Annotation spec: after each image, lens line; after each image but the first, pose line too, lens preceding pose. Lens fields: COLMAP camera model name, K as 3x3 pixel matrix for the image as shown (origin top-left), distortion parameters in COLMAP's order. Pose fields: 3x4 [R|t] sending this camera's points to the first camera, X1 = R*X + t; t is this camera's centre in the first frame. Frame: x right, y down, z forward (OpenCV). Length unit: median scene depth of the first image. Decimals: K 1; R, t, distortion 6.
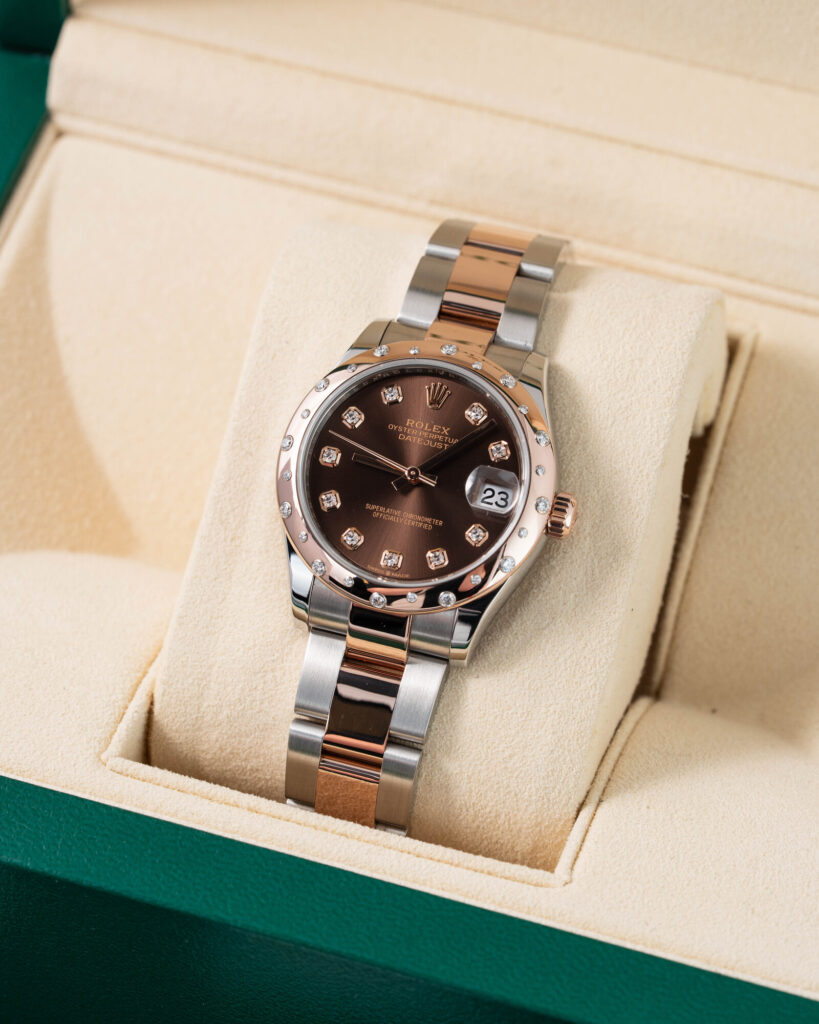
lens RADIAL K [[4694.7, 0, 409.5], [0, 4694.7, 512.0], [0, 0, 1]] dist [0.296885, -10.680073]
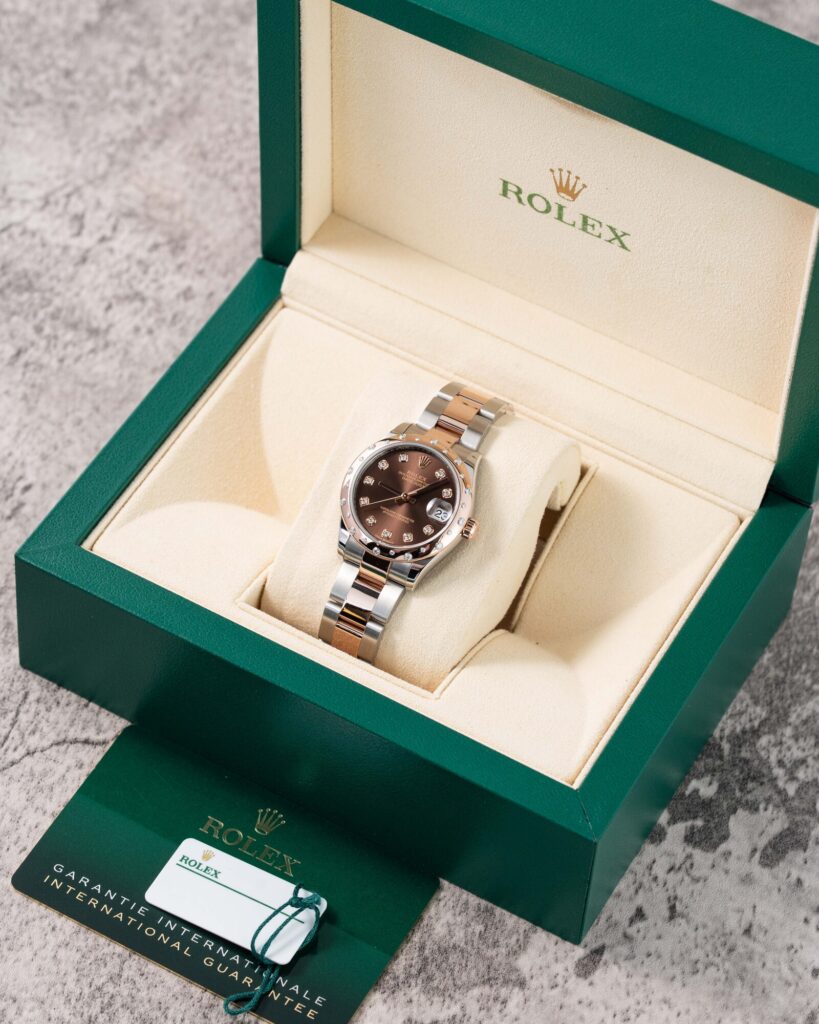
lens RADIAL K [[4694.7, 0, 409.5], [0, 4694.7, 512.0], [0, 0, 1]] dist [0.296885, -10.680073]
pose [[0.978091, 0.189106, -0.087049, 0.185946], [-0.192338, 0.980861, -0.030288, 0.061829], [0.079655, 0.046367, 0.995744, -1.086813]]
